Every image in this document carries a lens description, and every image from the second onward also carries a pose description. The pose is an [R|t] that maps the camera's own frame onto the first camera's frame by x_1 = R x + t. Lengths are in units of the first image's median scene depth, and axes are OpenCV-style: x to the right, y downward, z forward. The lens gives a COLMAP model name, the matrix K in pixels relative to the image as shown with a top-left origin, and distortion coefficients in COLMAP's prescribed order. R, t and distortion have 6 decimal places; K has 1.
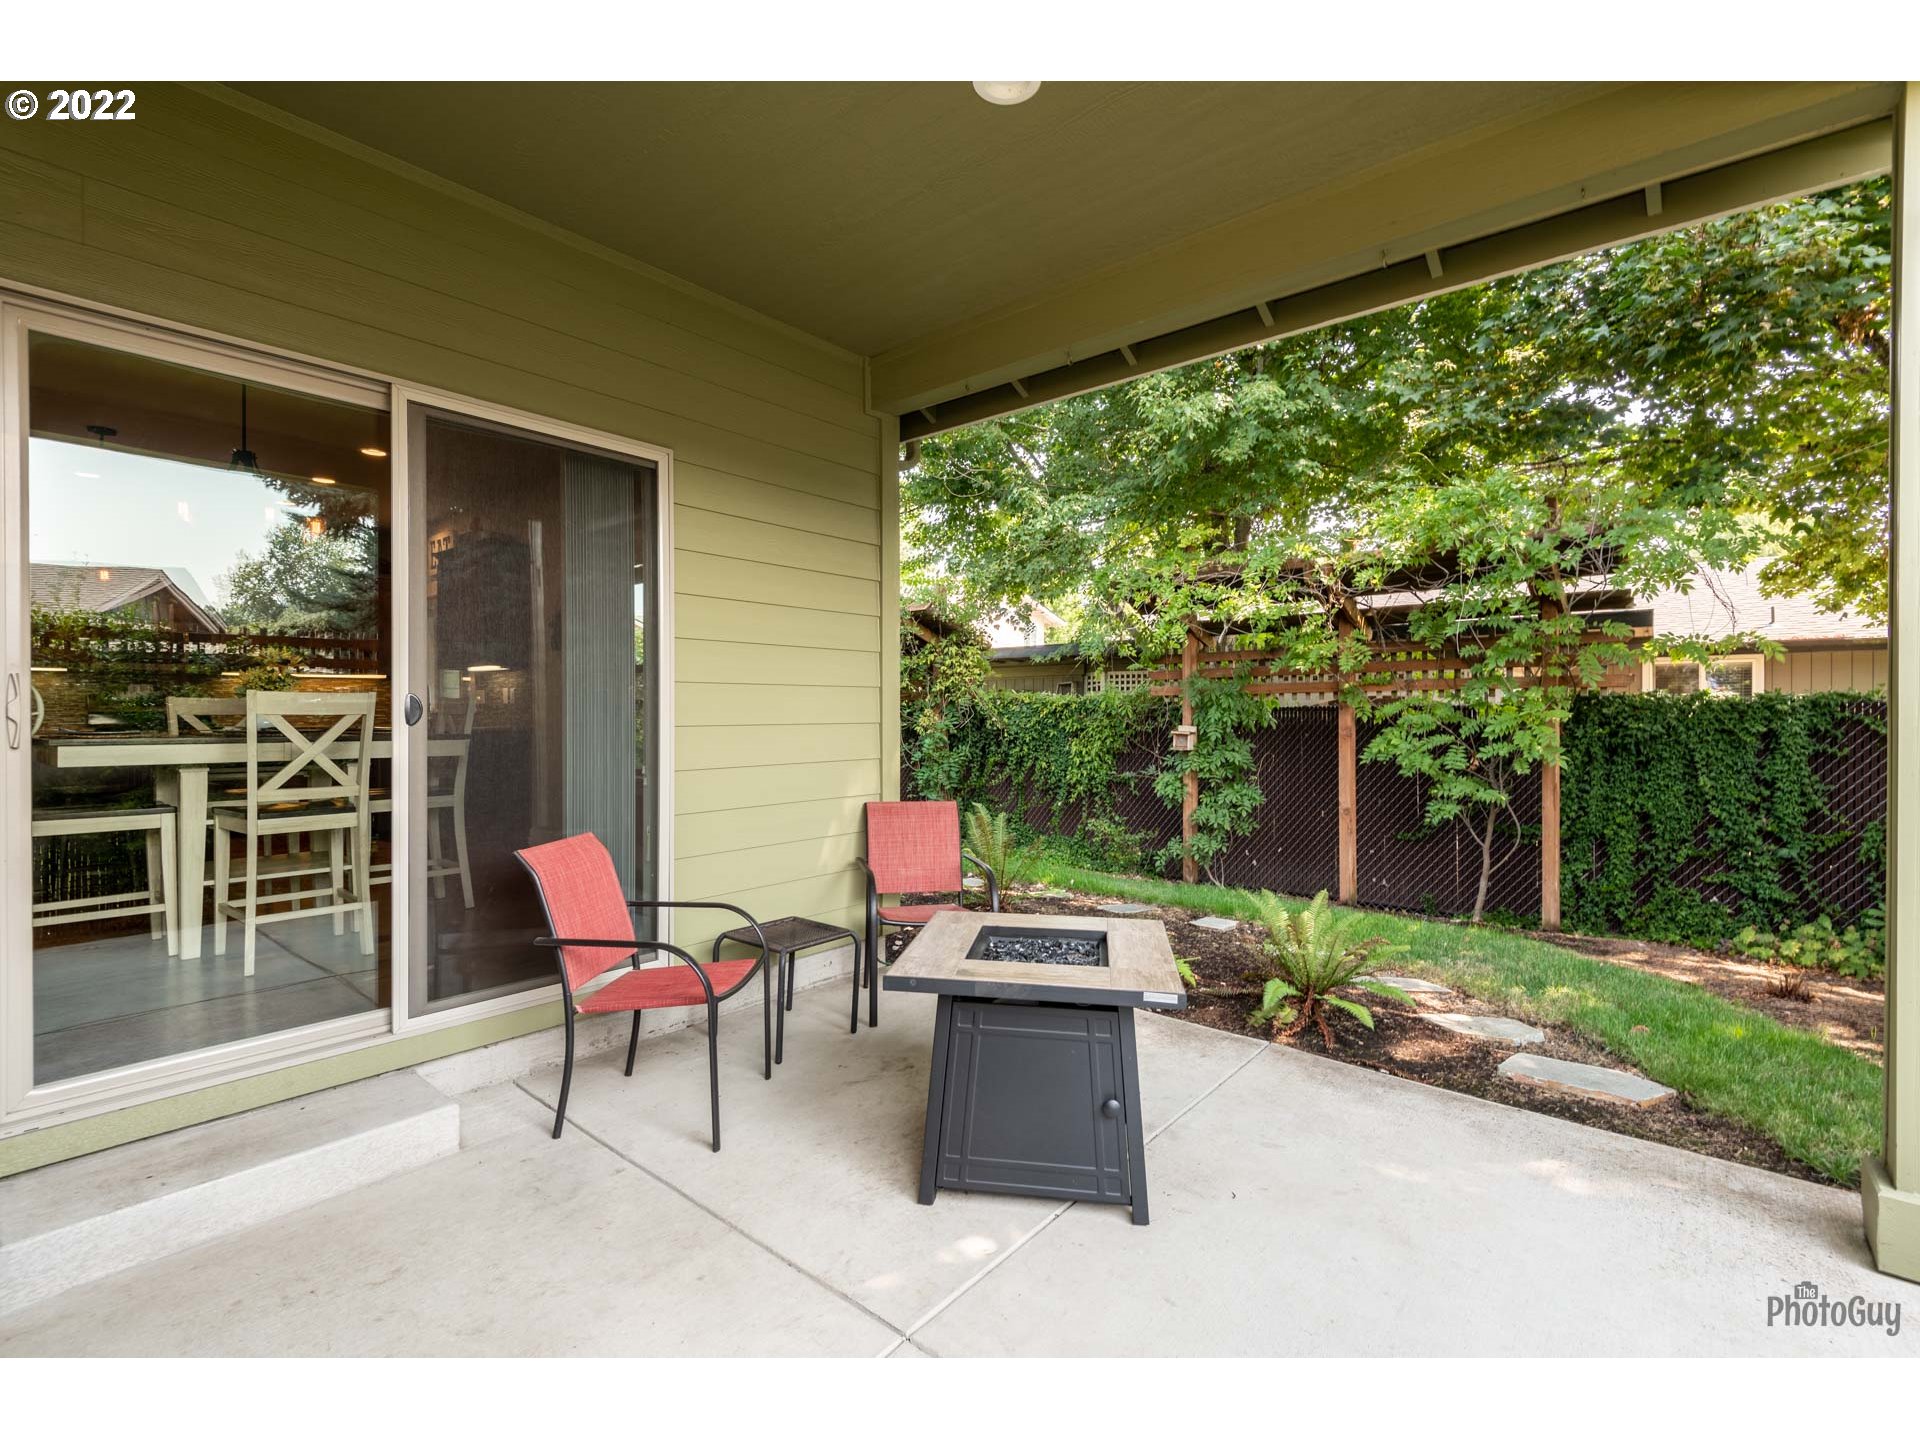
lens RADIAL K [[873.3, 0, 968.3], [0, 873.3, 707.0], [0, 0, 1]] dist [0.029113, -0.018262]
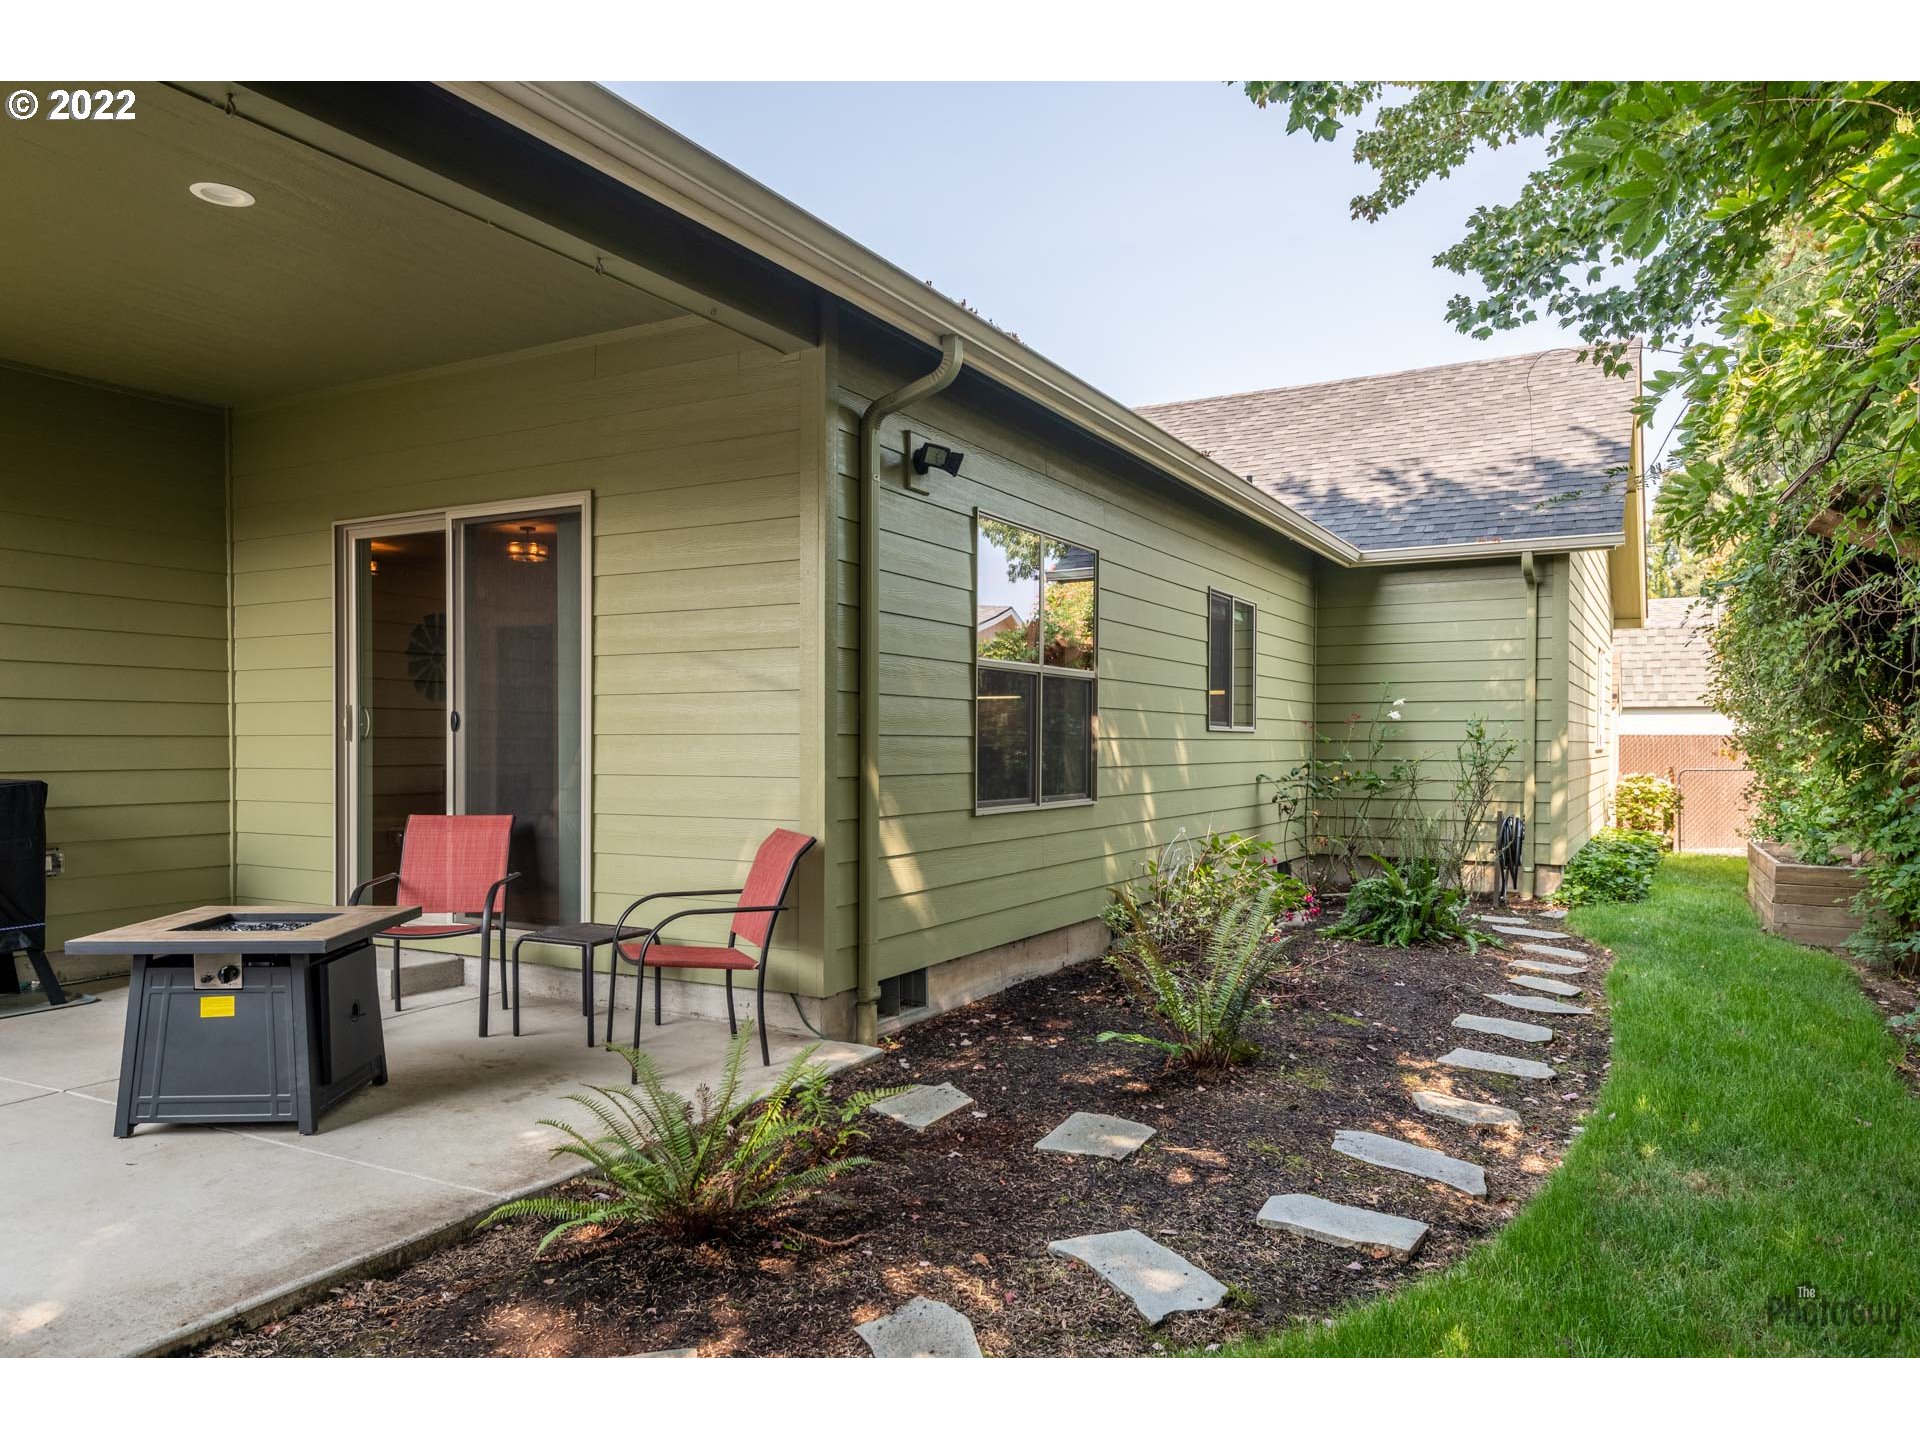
lens RADIAL K [[1271.4, 0, 962.4], [0, 1271.4, 717.9], [0, 0, 1]] dist [0.040990, -0.027552]
pose [[0.203588, -0.015819, -0.978929, 1.625732], [0.004180, 0.999874, -0.015288, 0.032150], [0.979048, -0.000980, 0.203629, 1.330168]]
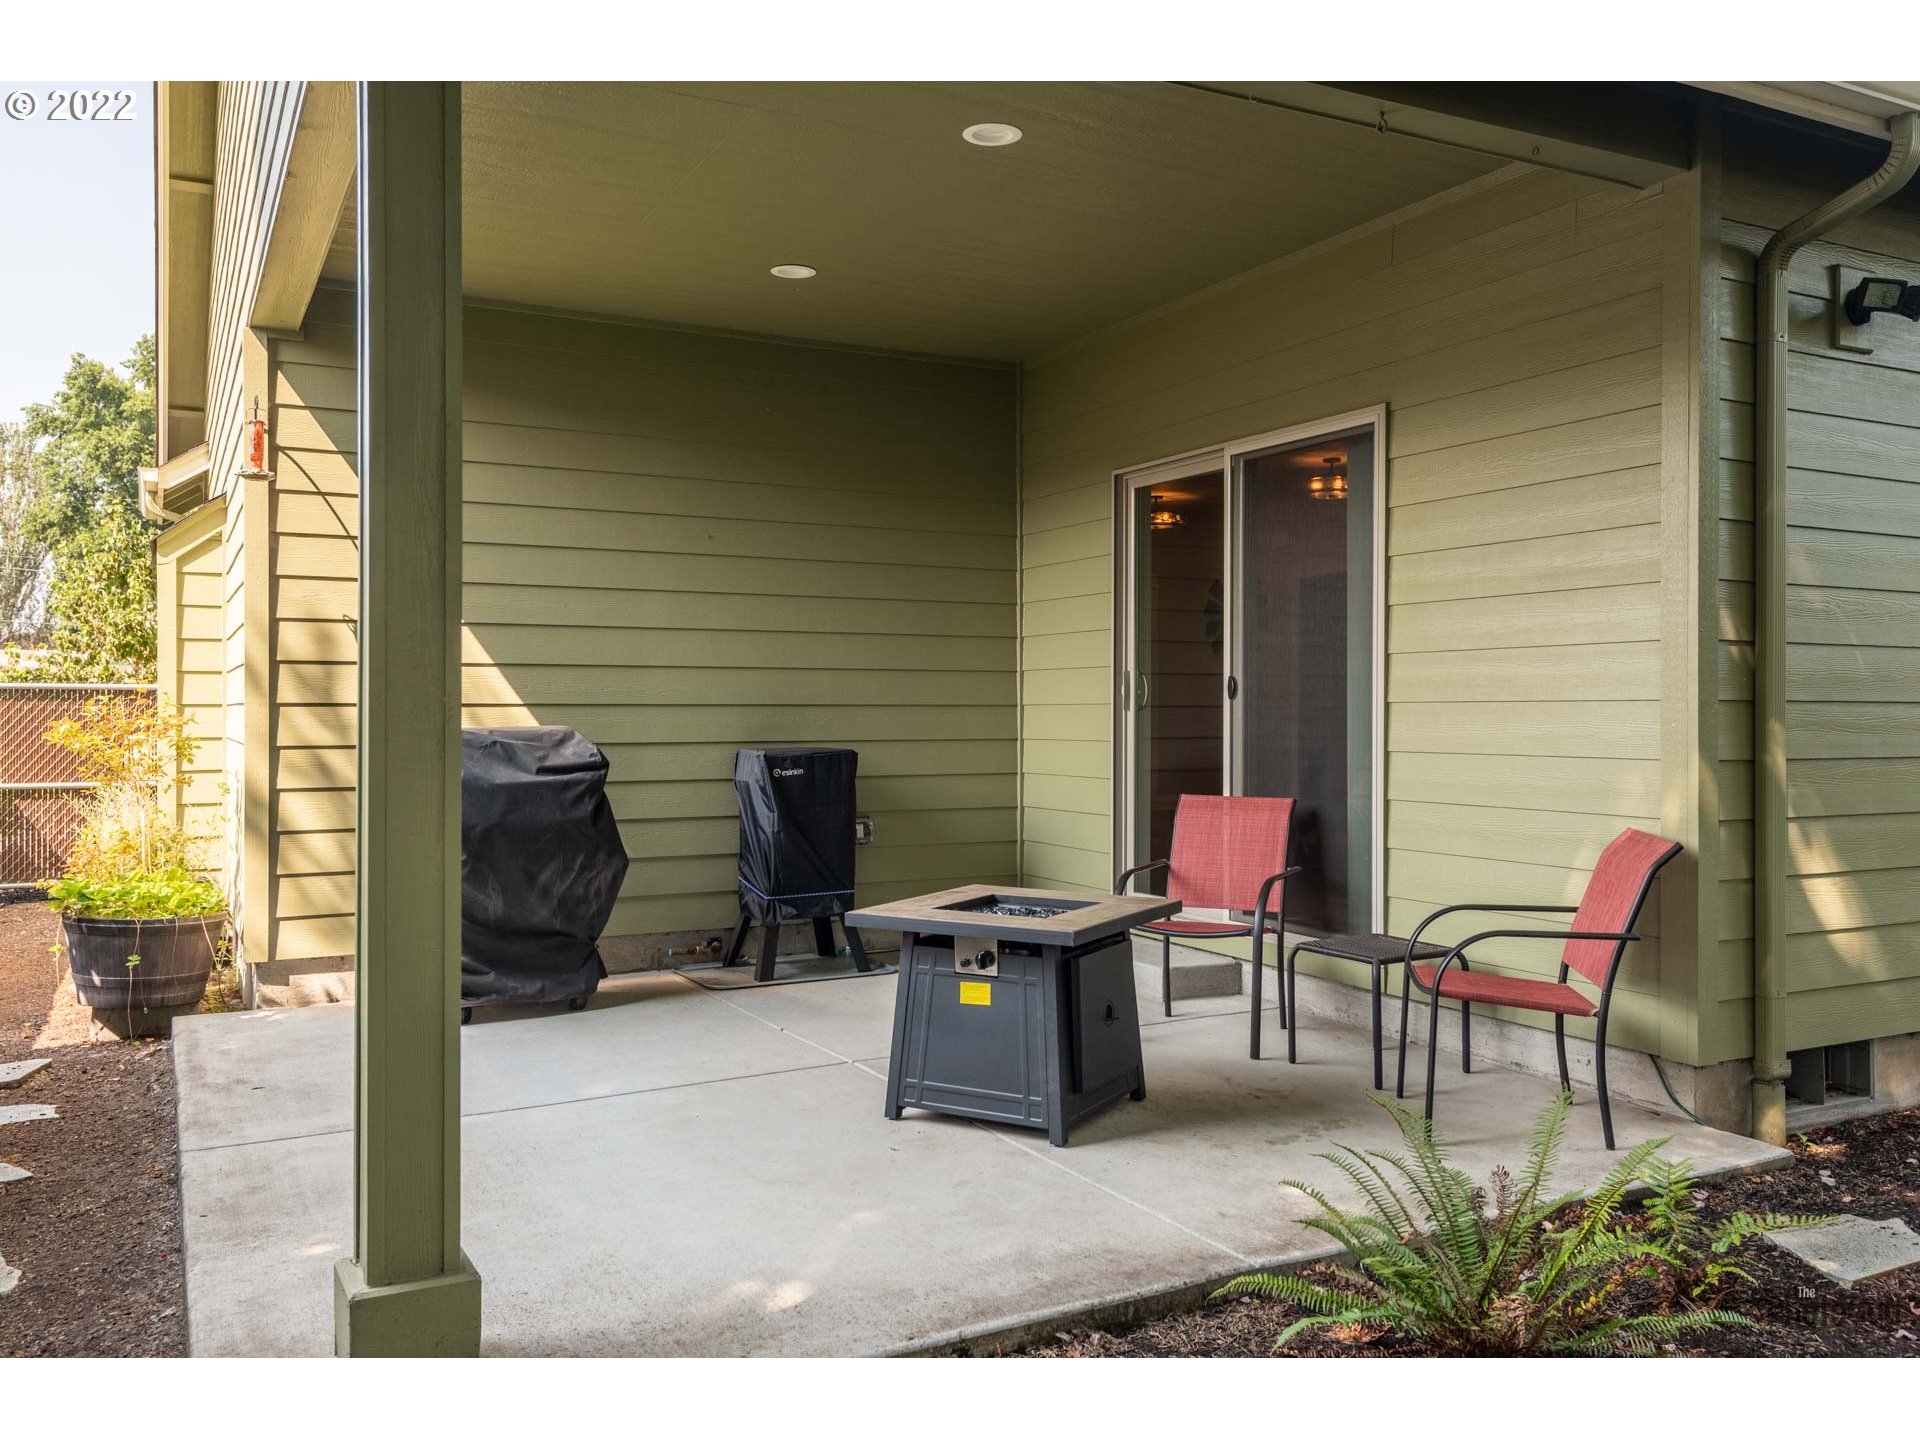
lens RADIAL K [[1509.1, 0, 984.8], [0, 1509.1, 681.7], [0, 0, 1]] dist [0.036912, -0.023117]
pose [[-0.360540, -0.015033, -0.932623, 1.533200], [0.006825, 0.999801, -0.018754, 0.031740], [0.932719, -0.013126, -0.360366, 1.388570]]
